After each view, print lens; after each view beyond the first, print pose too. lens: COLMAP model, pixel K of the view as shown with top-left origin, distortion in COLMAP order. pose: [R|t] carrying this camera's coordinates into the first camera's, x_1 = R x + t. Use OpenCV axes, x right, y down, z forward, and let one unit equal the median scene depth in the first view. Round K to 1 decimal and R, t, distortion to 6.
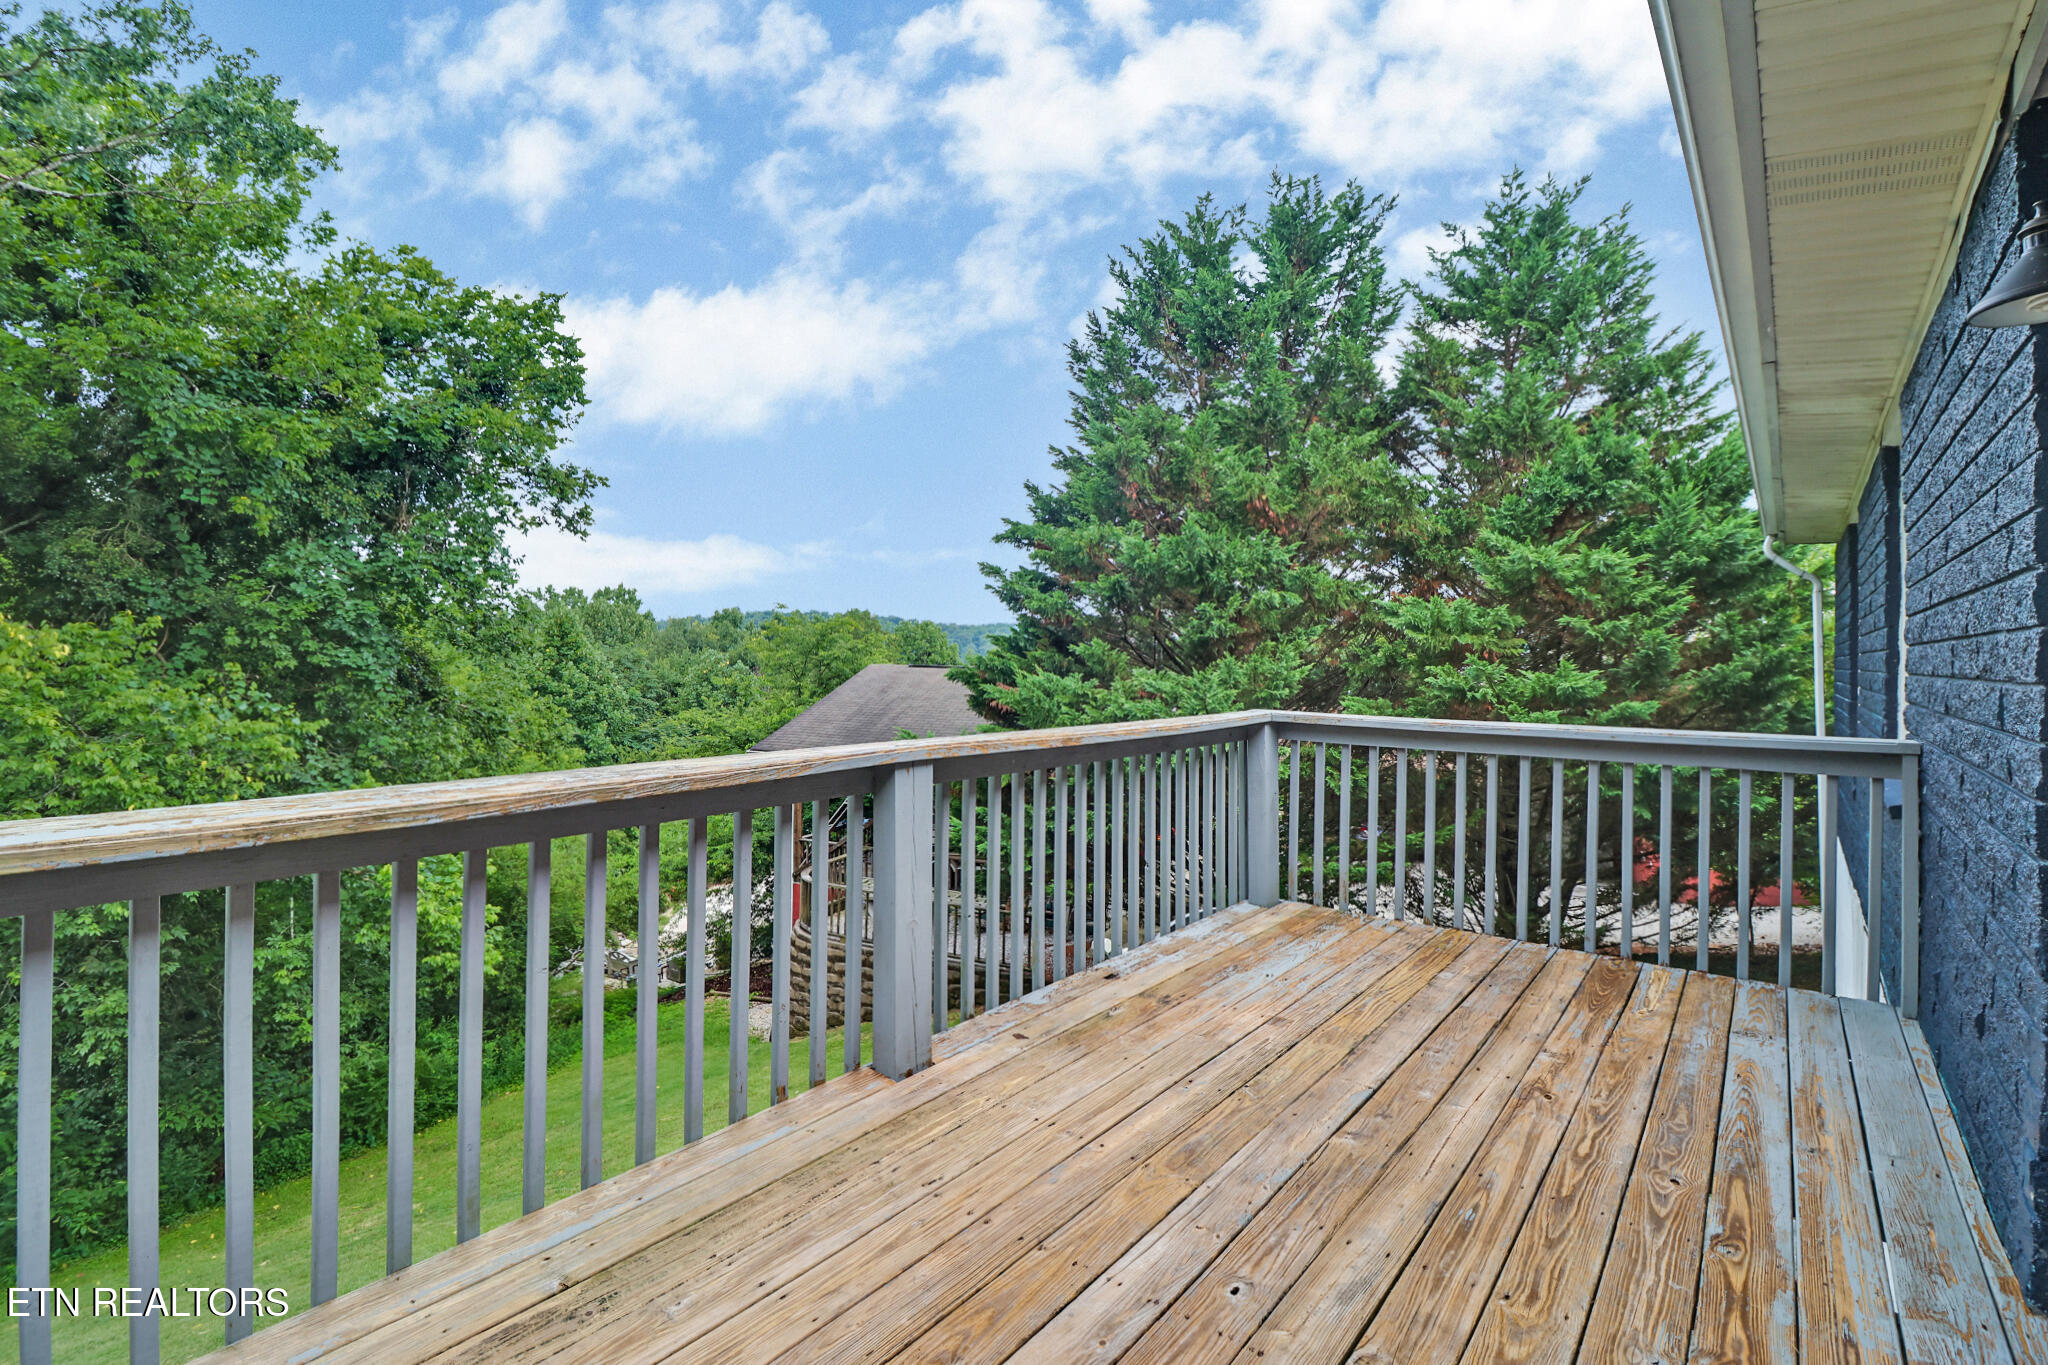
lens RADIAL K [[957.0, 0, 1042.1], [0, 957.0, 647.3], [0, 0, 1]] dist [-0.008258, -0.011732]
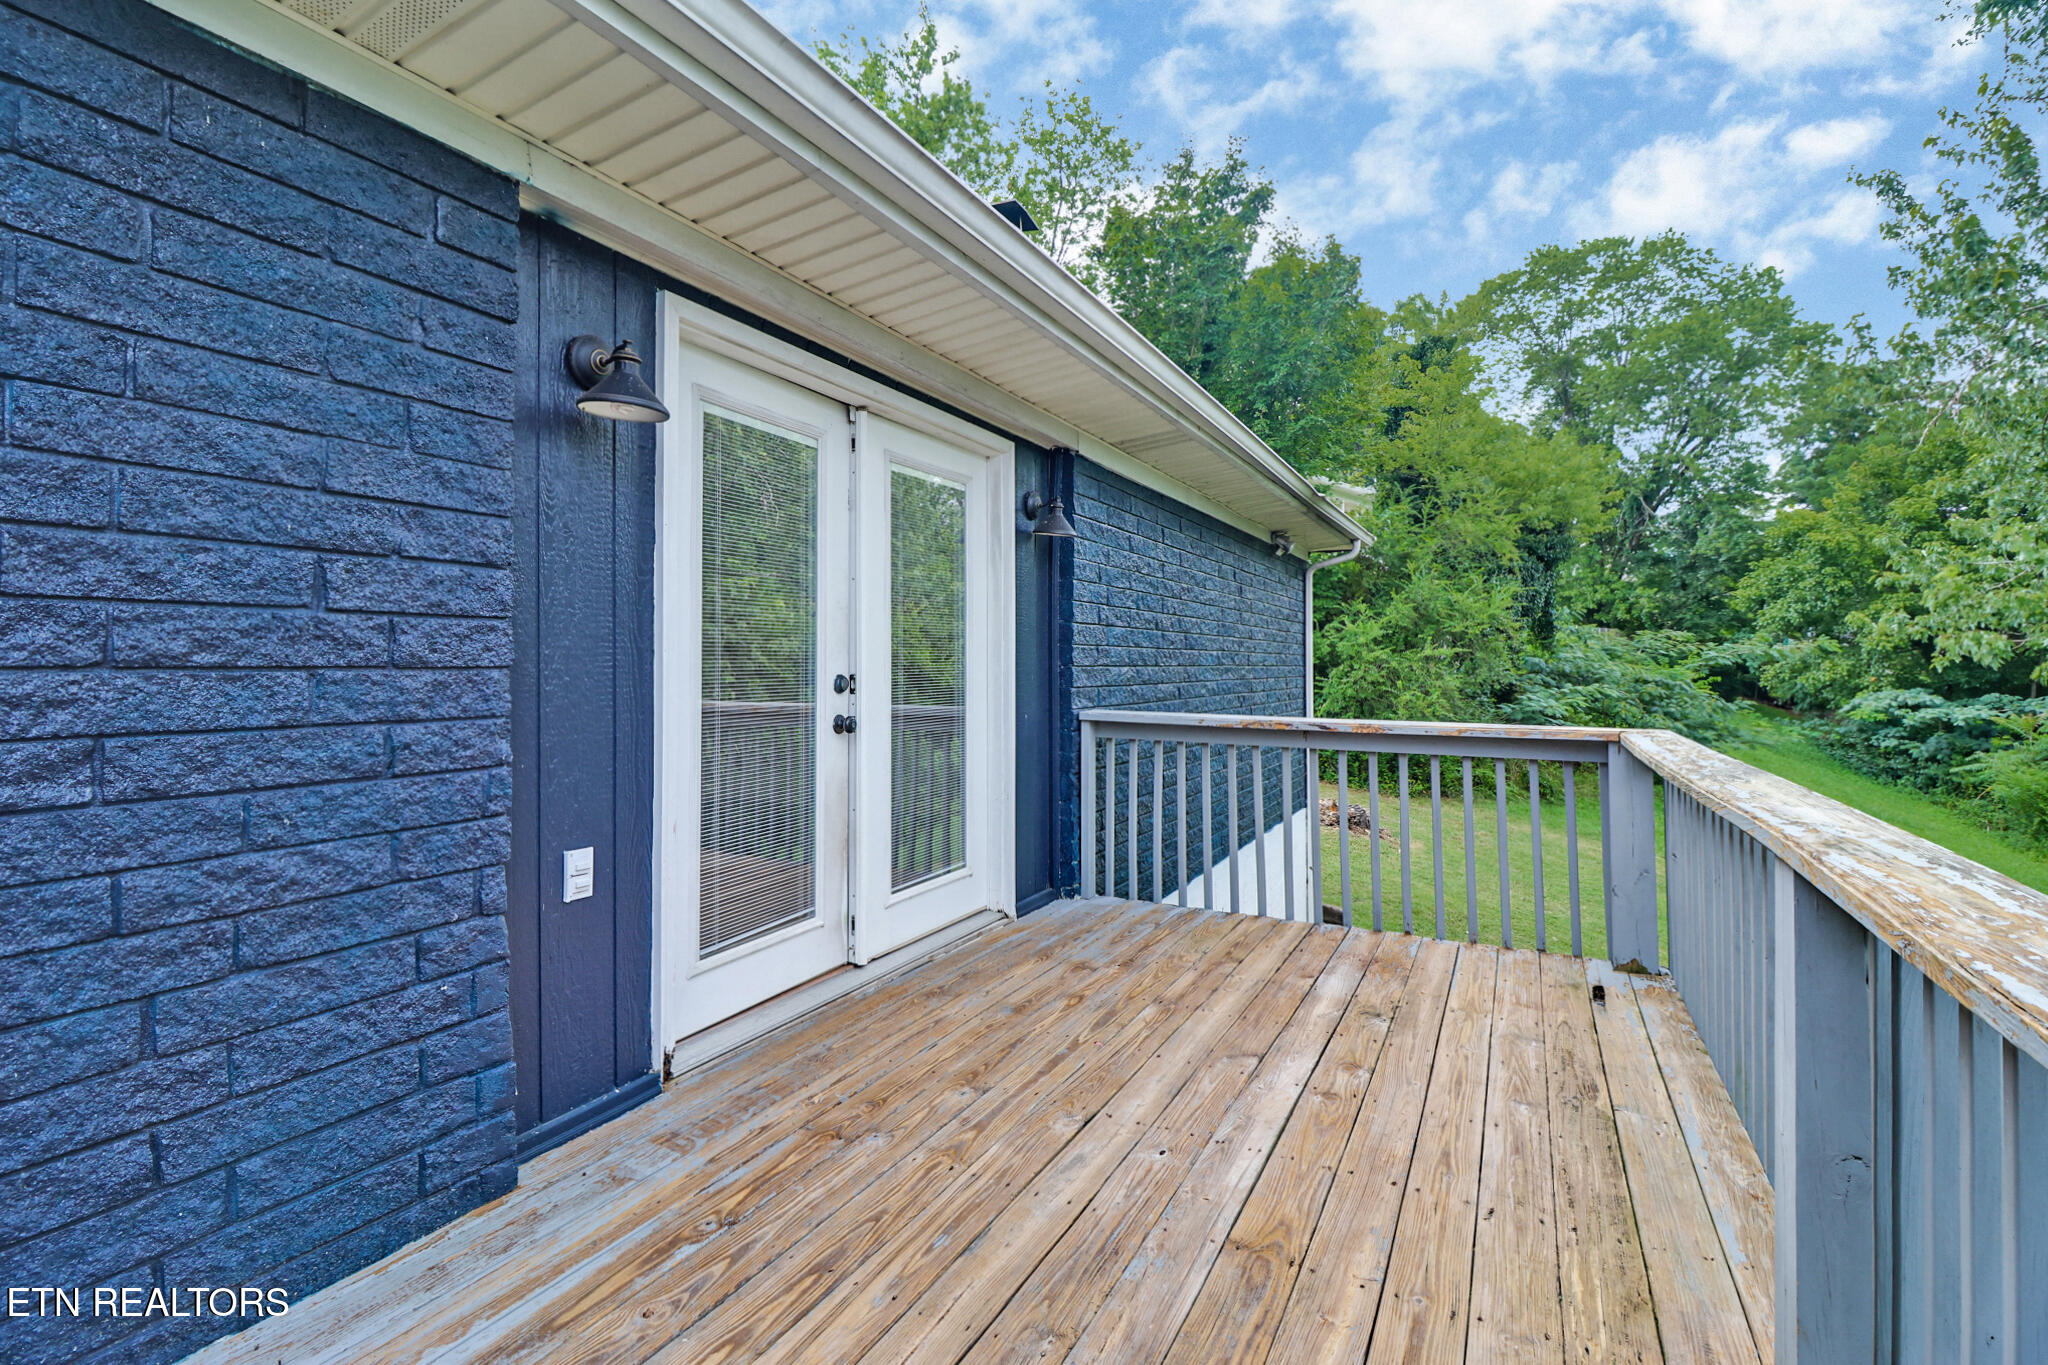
lens RADIAL K [[957.0, 0, 1042.1], [0, 957.0, 647.3], [0, 0, 1]] dist [-0.008258, -0.011732]
pose [[-0.981341, -0.016779, -0.191543, 0.596100], [-0.010844, 0.999429, -0.031992, 0.039921], [0.191971, -0.029318, -0.980963, 2.166422]]
